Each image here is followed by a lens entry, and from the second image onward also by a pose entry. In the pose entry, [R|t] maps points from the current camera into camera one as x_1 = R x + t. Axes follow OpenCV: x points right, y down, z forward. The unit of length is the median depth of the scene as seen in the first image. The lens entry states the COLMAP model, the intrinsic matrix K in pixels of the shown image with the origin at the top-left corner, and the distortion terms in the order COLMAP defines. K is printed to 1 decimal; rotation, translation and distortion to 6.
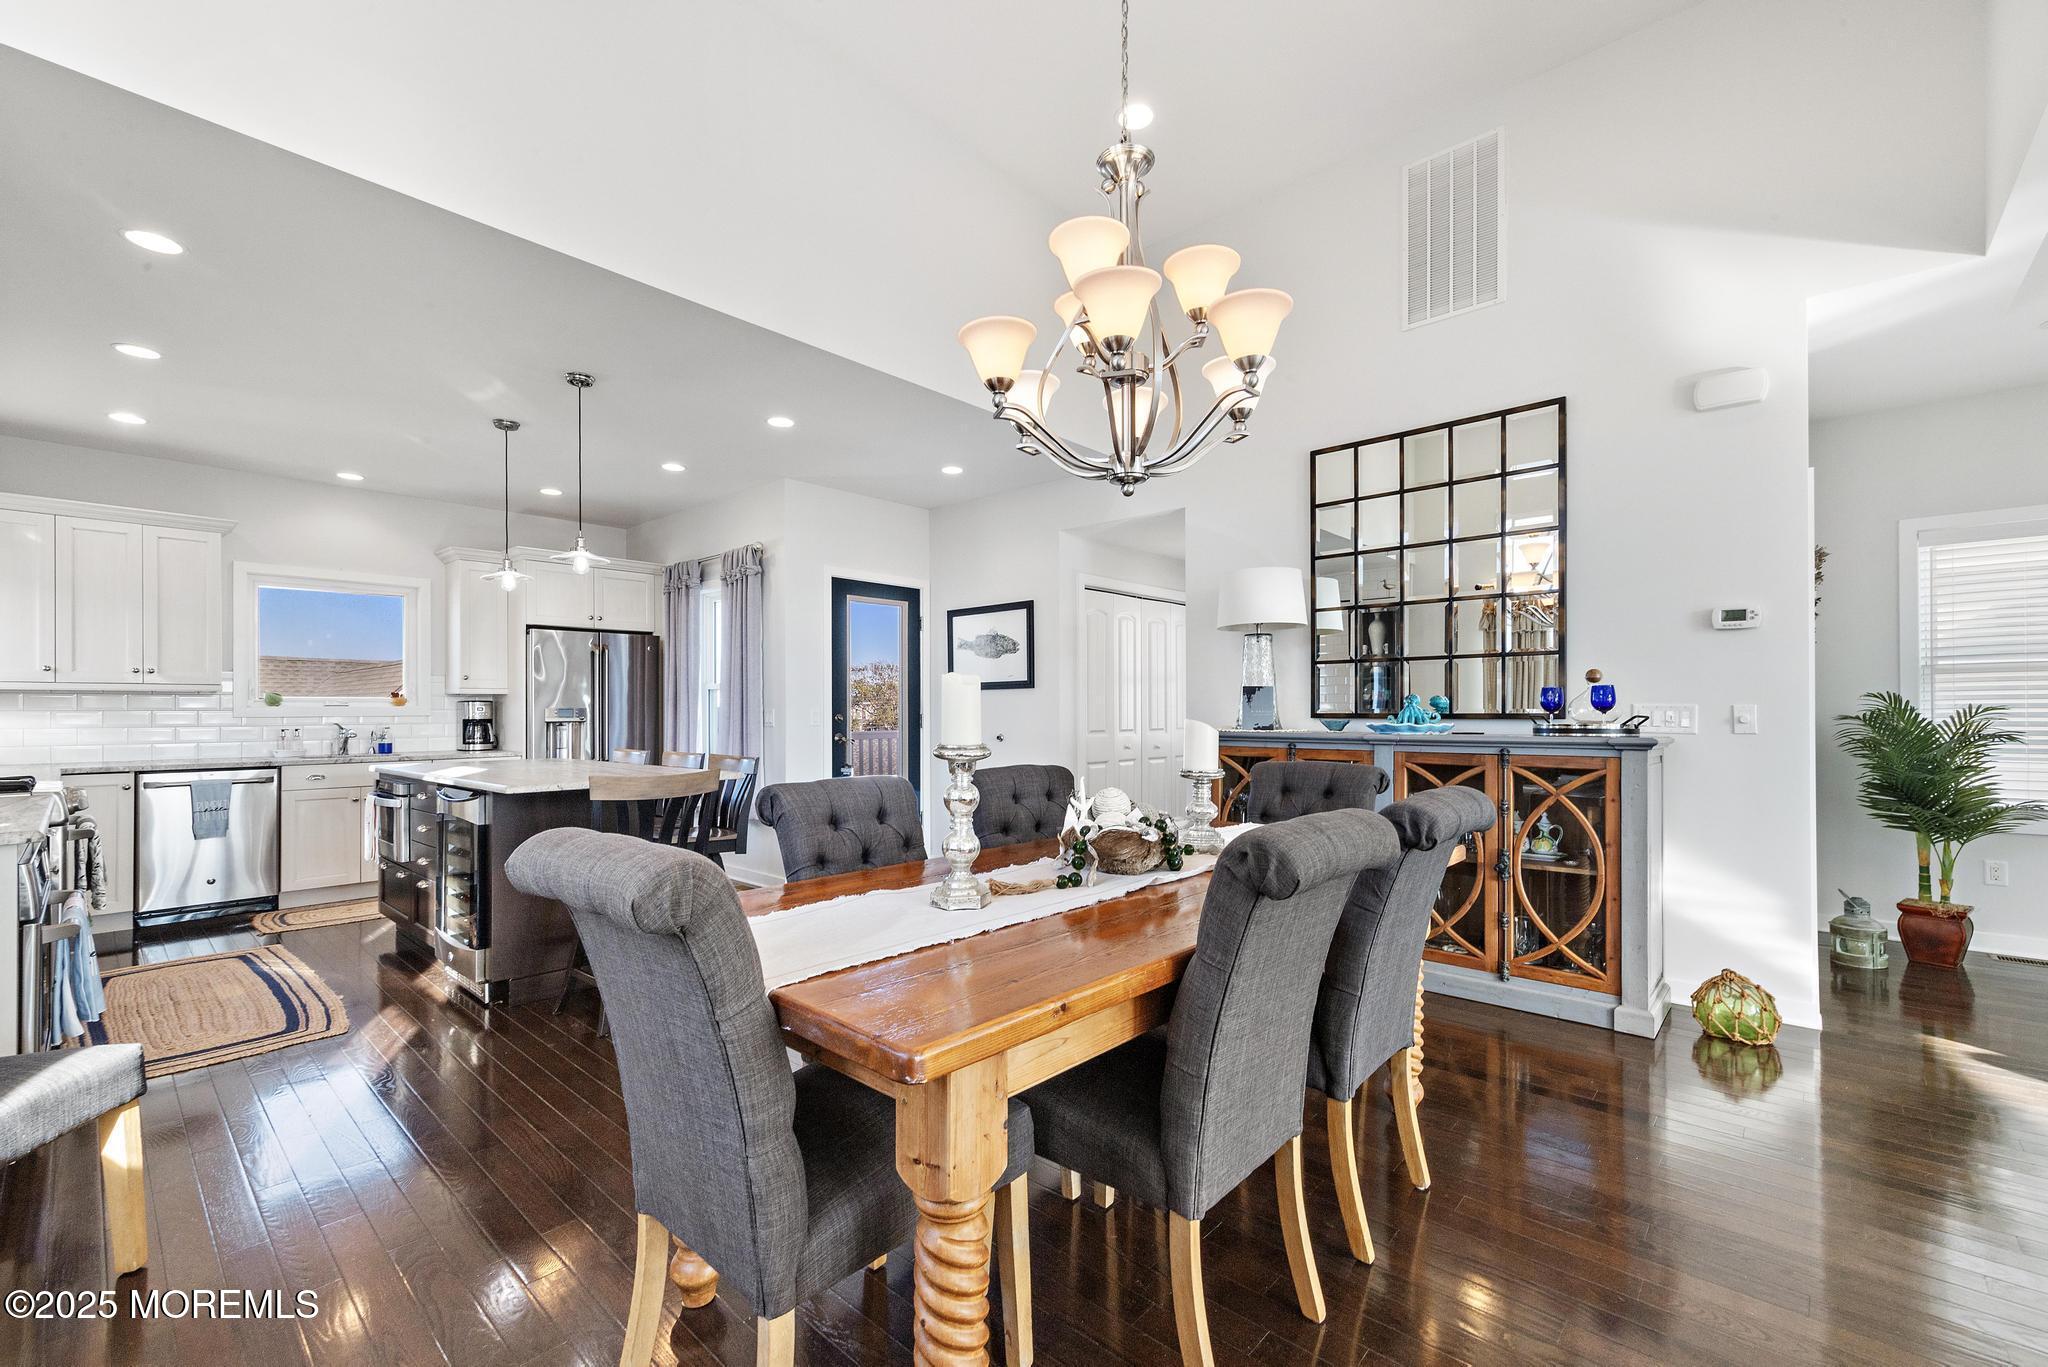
lens RADIAL K [[858.5, 0, 1026.4], [0, 858.5, 707.3], [0, 0, 1]] dist [0.006134, -0.000493]
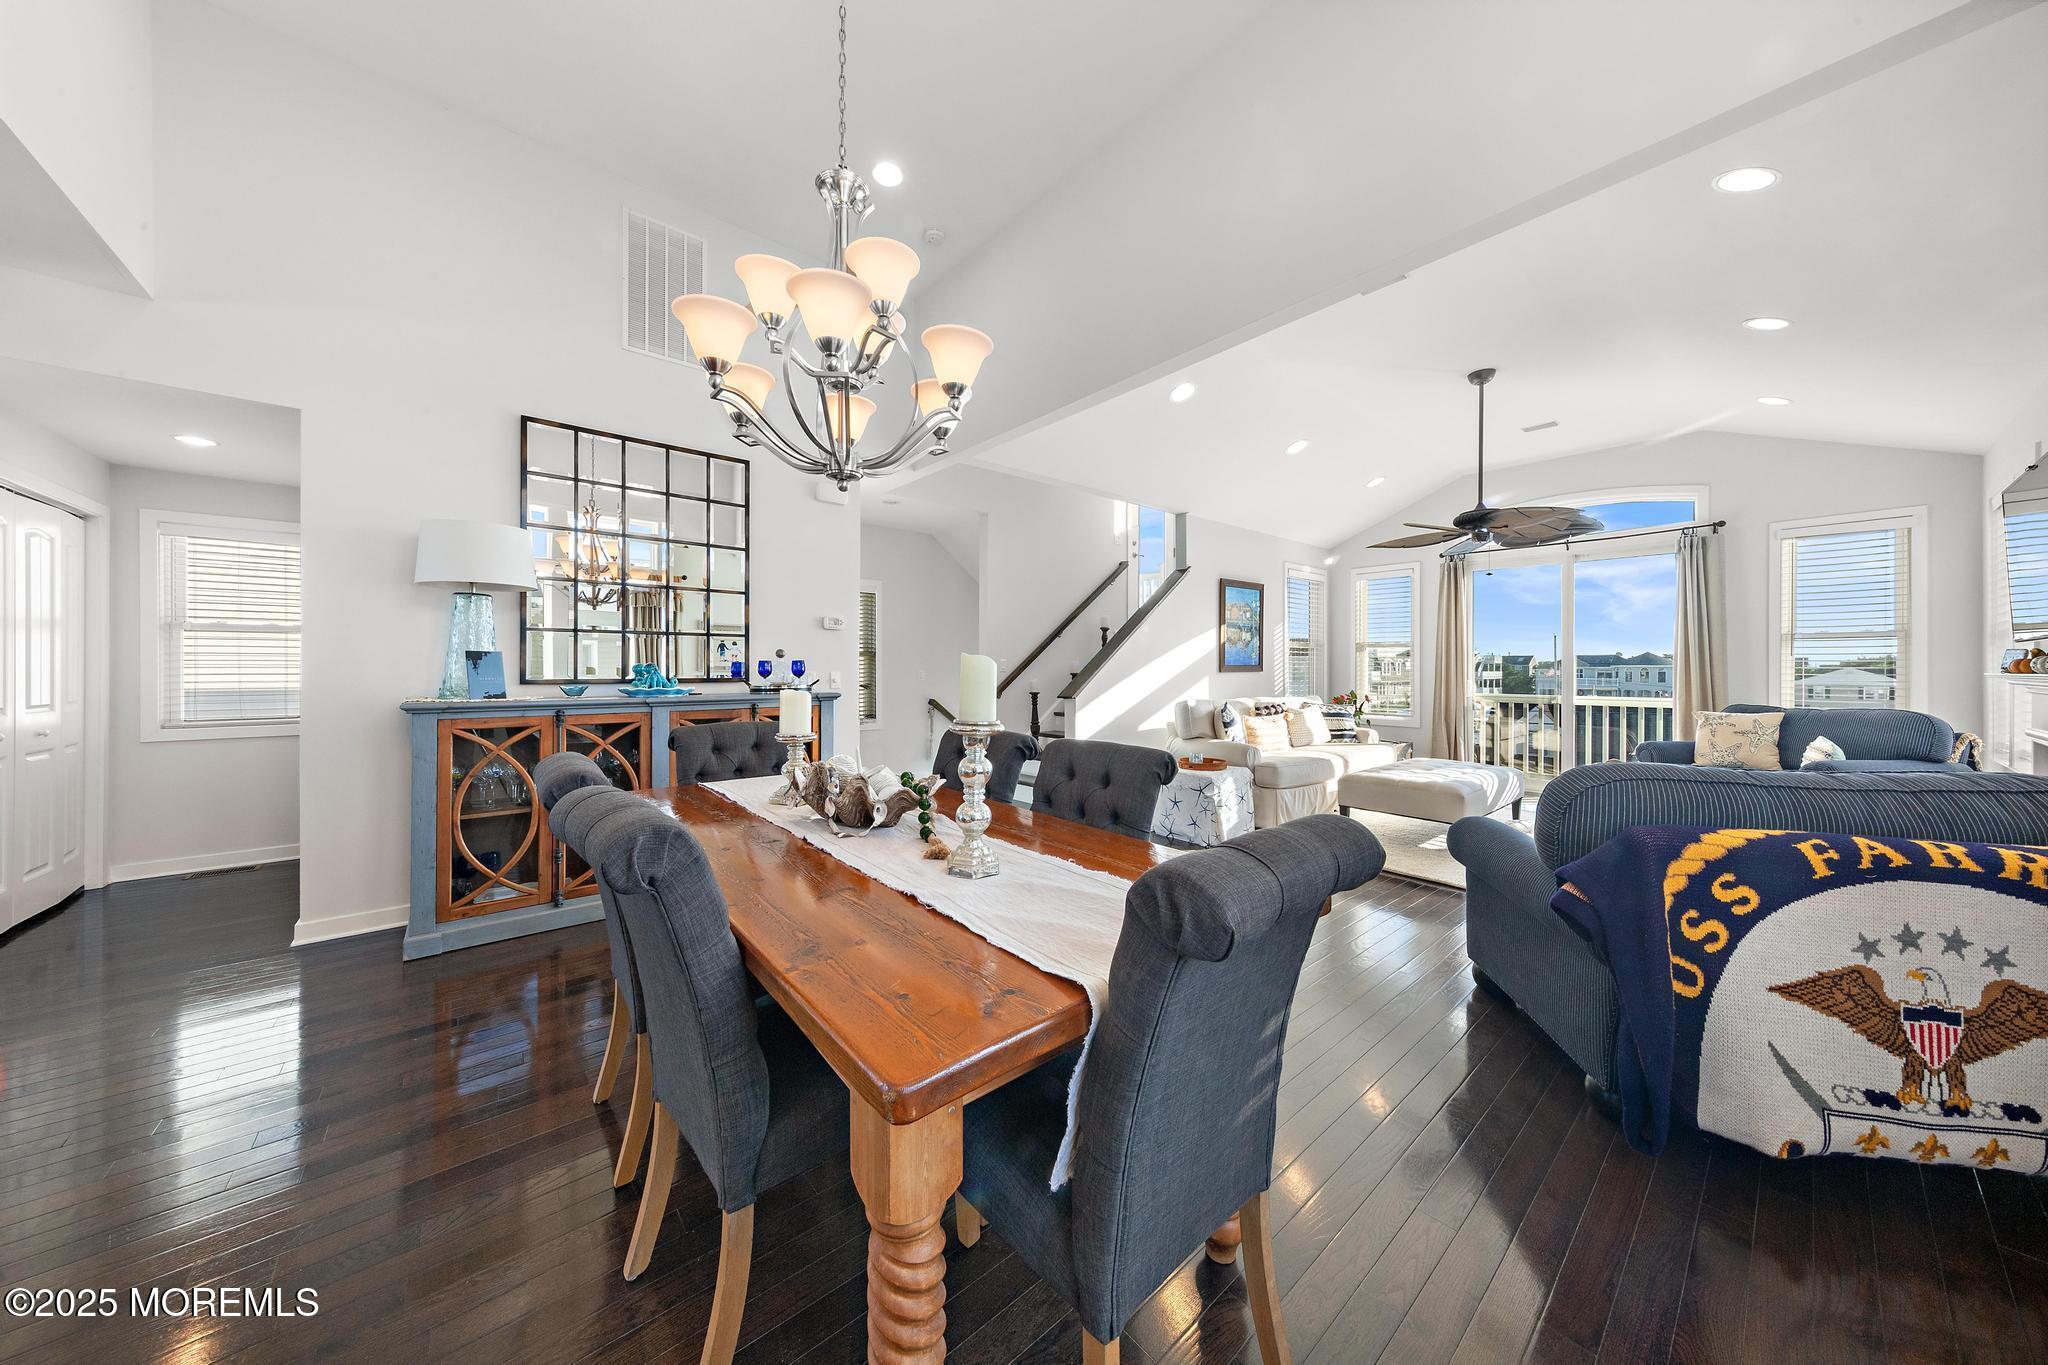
lens RADIAL K [[663.3, 0, 1015.1], [0, 663.3, 665.7], [0, 0, 1]] dist [0.008214, -0.000201]
pose [[0.138516, 0.007630, 0.990331, -0.299473], [-0.006472, 0.999956, -0.006798, -0.006500], [-0.990339, -0.005468, 0.138559, 0.281483]]
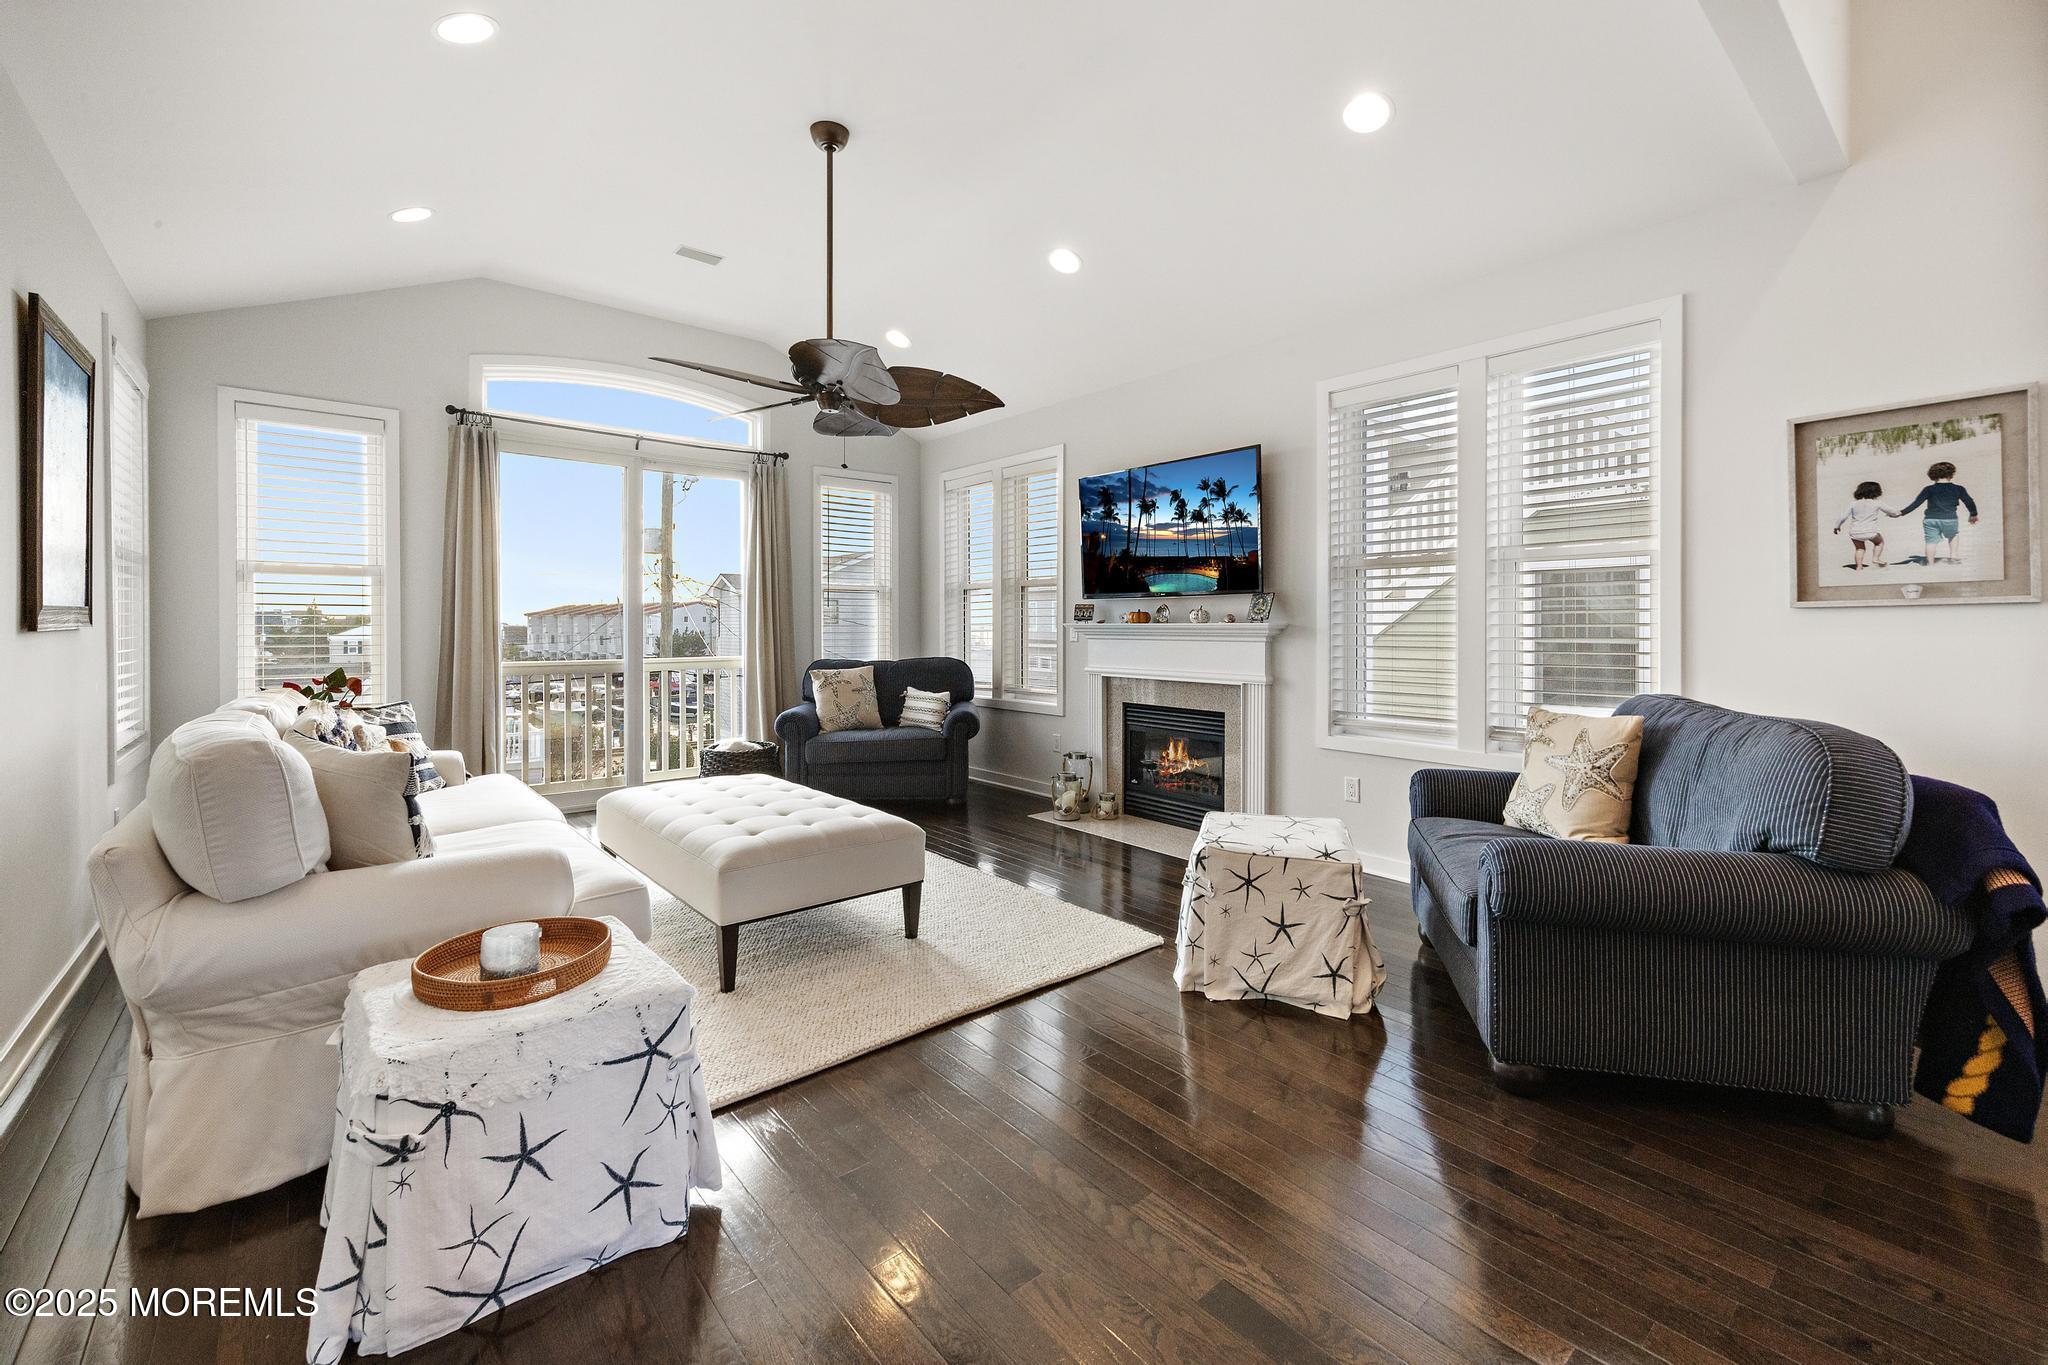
lens RADIAL K [[845.3, 0, 1026.7], [0, 845.3, 628.4], [0, 0, 1]] dist [0.011013, -0.000204]
pose [[-0.991789, 0.003265, 0.127845, 0.419783], [0.003473, 0.999993, 0.001404, -0.005166], [-0.127839, 0.001836, -0.991793, 0.450866]]
